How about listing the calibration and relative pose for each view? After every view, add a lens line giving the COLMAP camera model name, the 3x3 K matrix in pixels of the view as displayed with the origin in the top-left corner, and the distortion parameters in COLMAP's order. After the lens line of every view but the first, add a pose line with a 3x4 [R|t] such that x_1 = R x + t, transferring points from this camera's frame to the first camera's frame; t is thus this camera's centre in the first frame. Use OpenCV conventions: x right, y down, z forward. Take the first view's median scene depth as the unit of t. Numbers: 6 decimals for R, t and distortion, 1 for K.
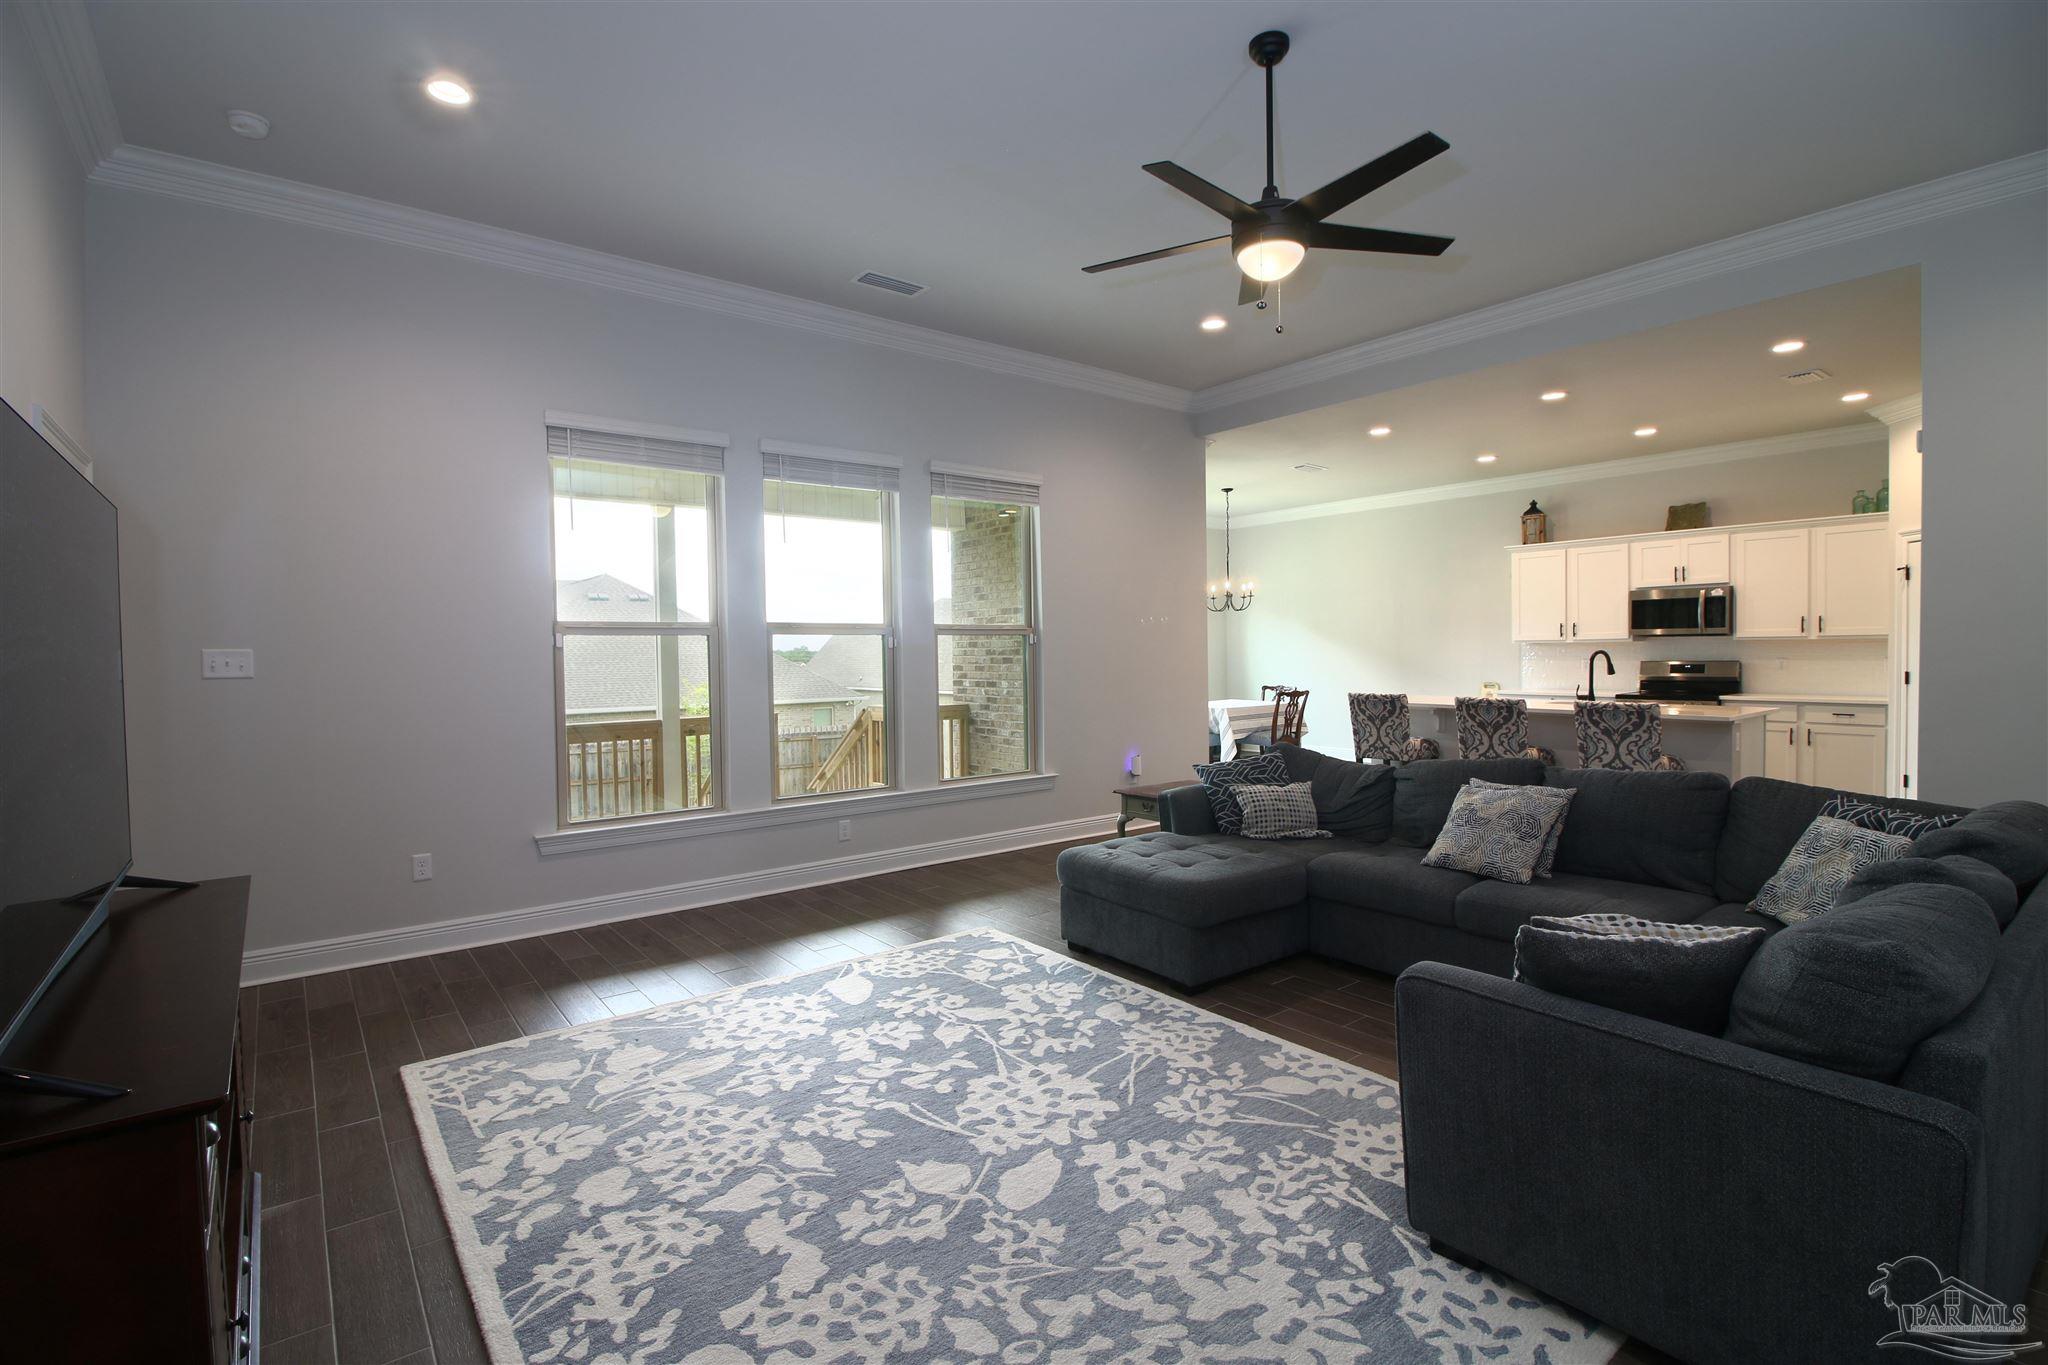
lens RADIAL K [[944.8, 0, 1009.2], [0, 944.8, 669.0], [0, 0, 1]] dist [-0.007419, -0.009996]
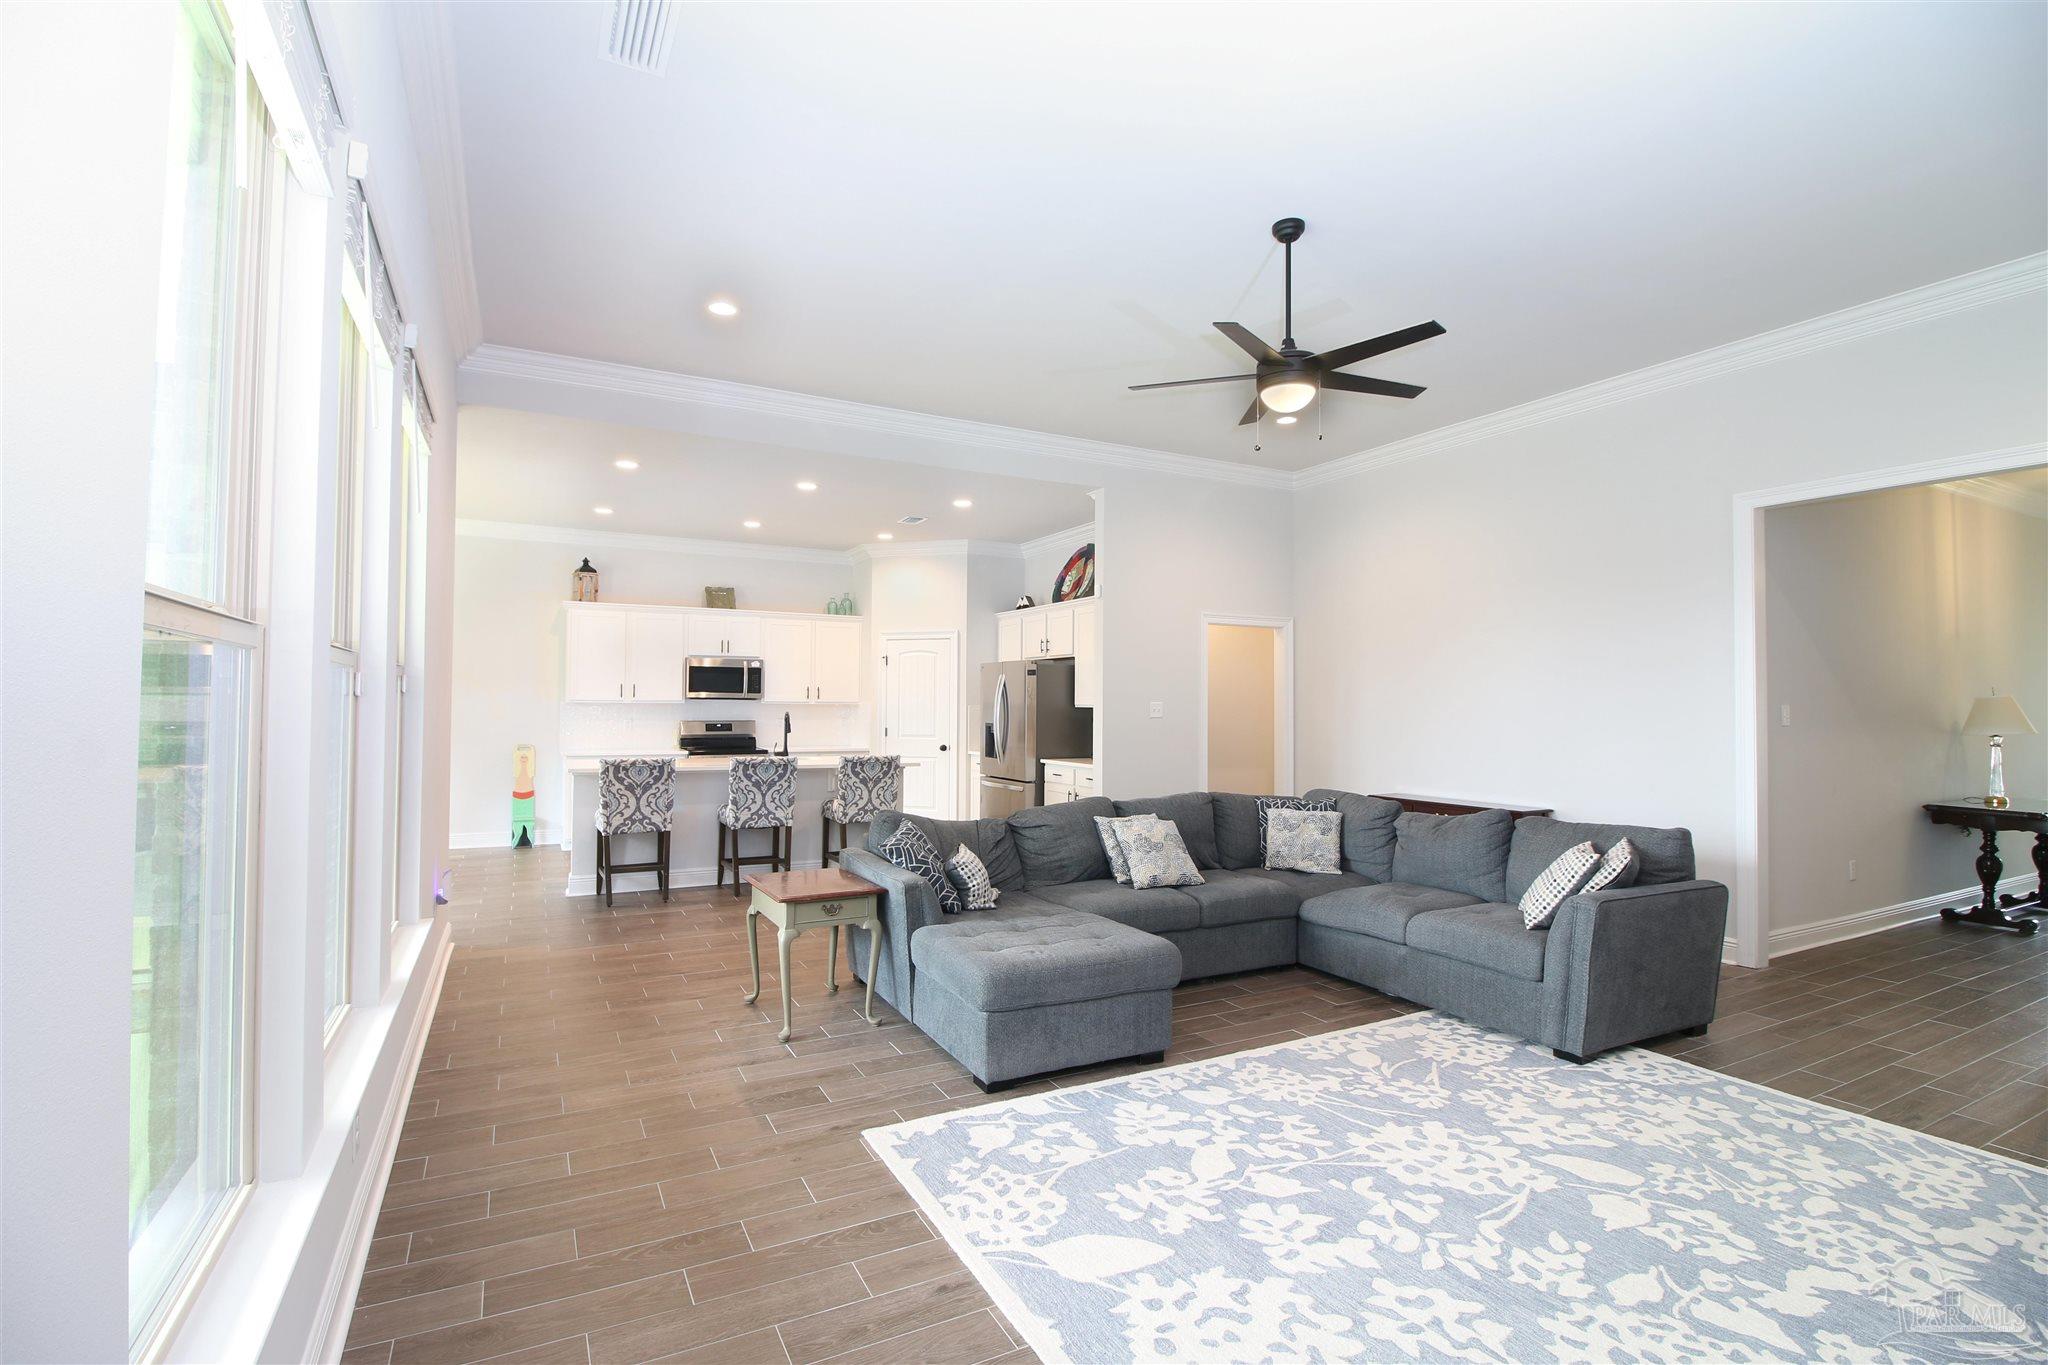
lens RADIAL K [[944.8, 0, 1015.5], [0, 944.8, 667.4], [0, 0, 1]] dist [-0.007419, -0.009996]
pose [[0.175715, 0.052591, 0.983035, -0.920346], [0.010419, 0.998417, -0.055276, -0.015335], [-0.984386, 0.019955, 0.174889, 1.073230]]
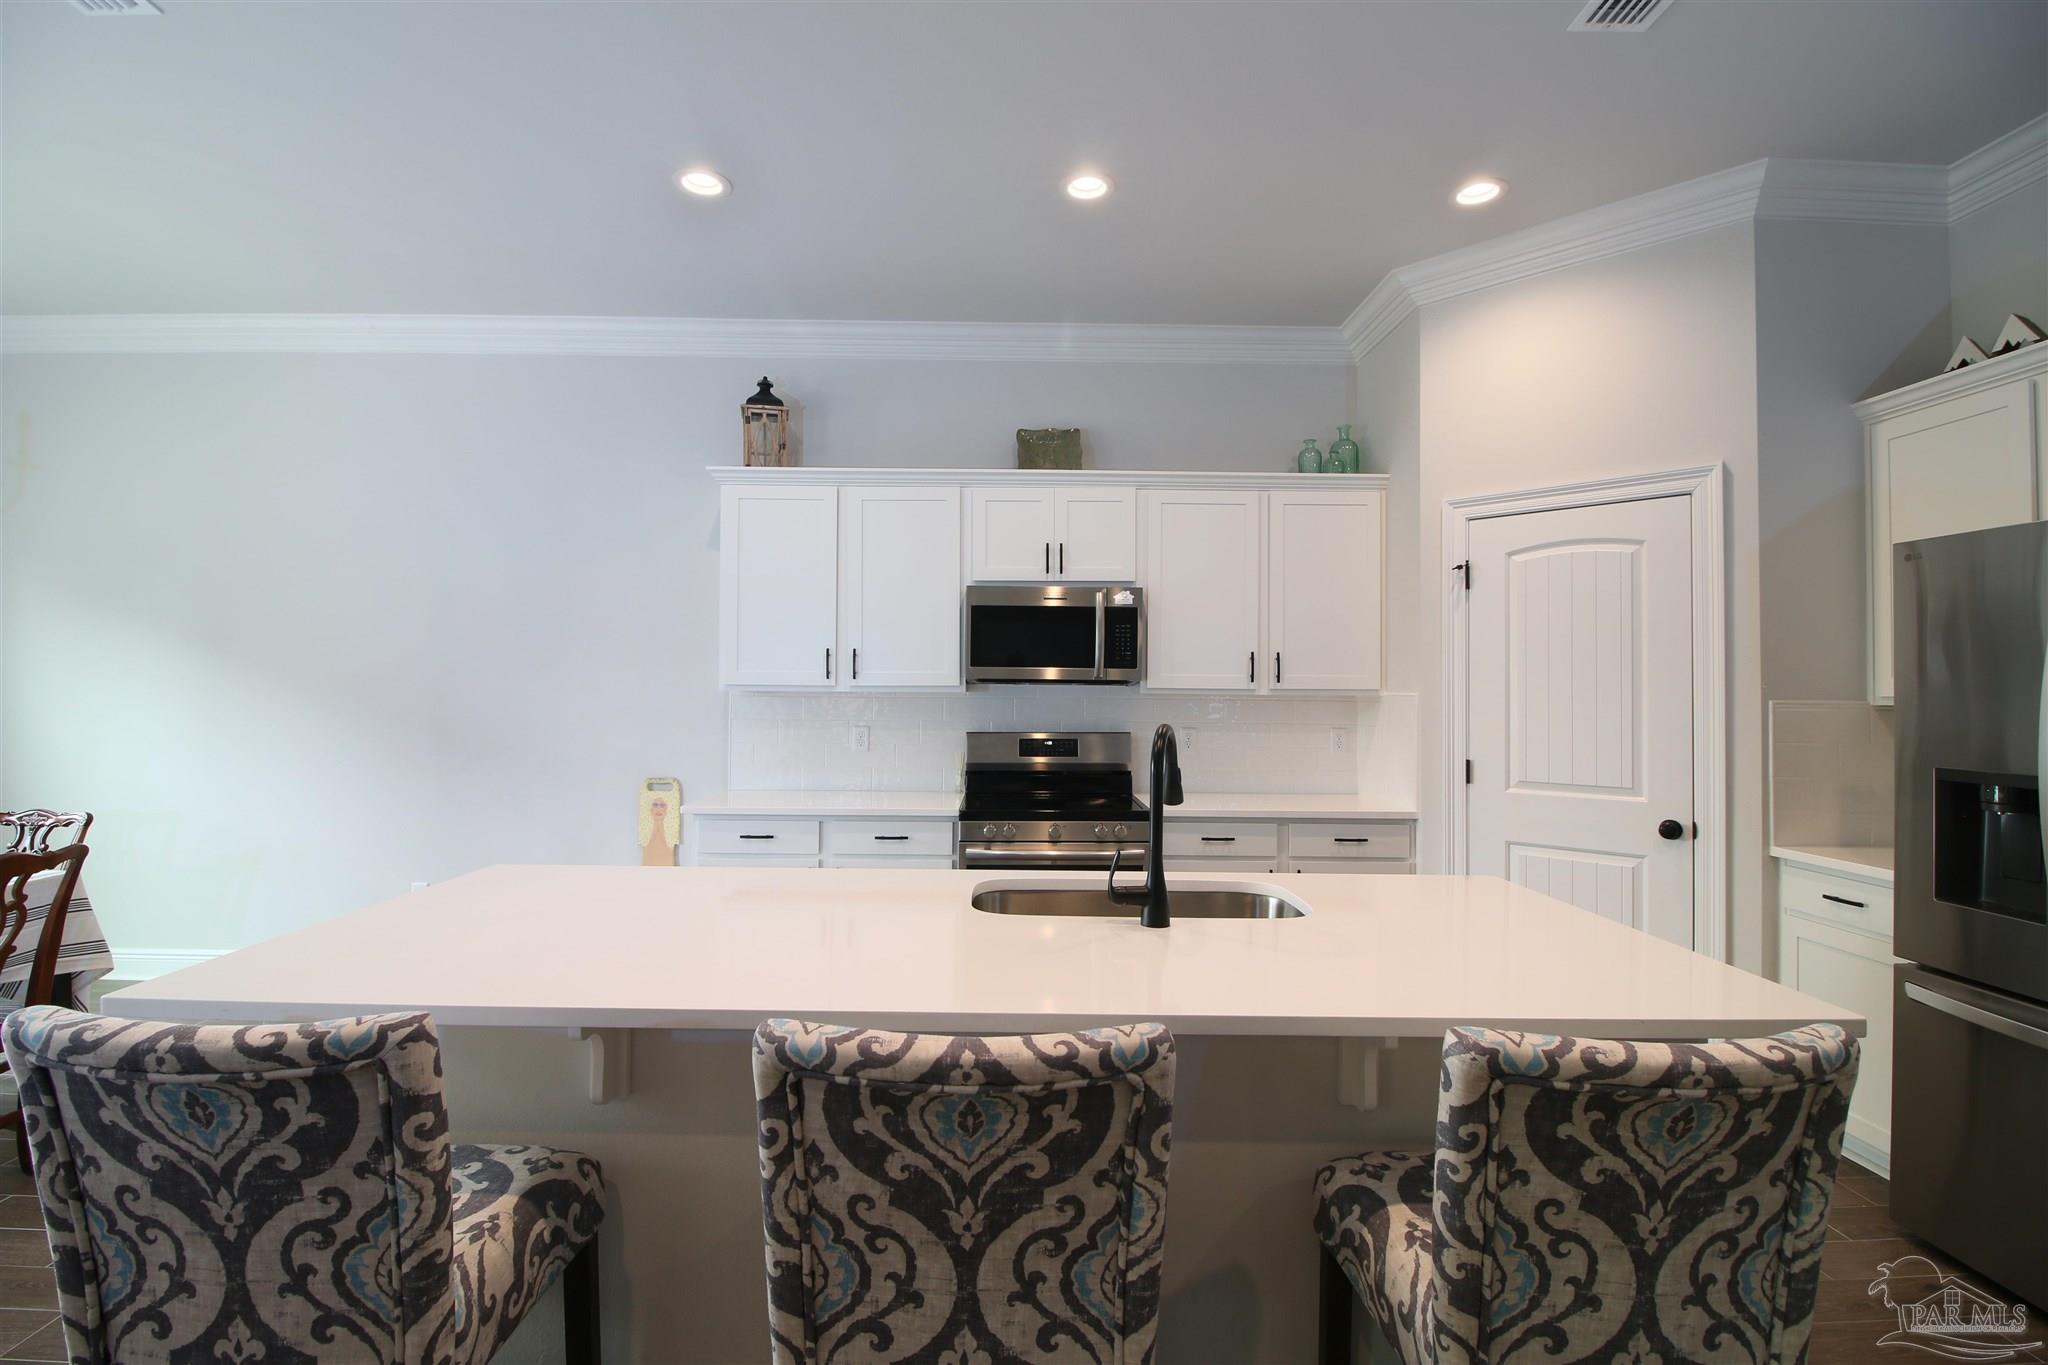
lens RADIAL K [[944.8, 0, 1021.2], [0, 944.8, 676.4], [0, 0, 1]] dist [-0.007419, -0.009996]
pose [[0.596045, 0.030996, 0.802352, 0.749143], [-0.000588, 0.999271, -0.038167, -0.048528], [-0.802950, 0.022277, 0.595629, 1.757096]]
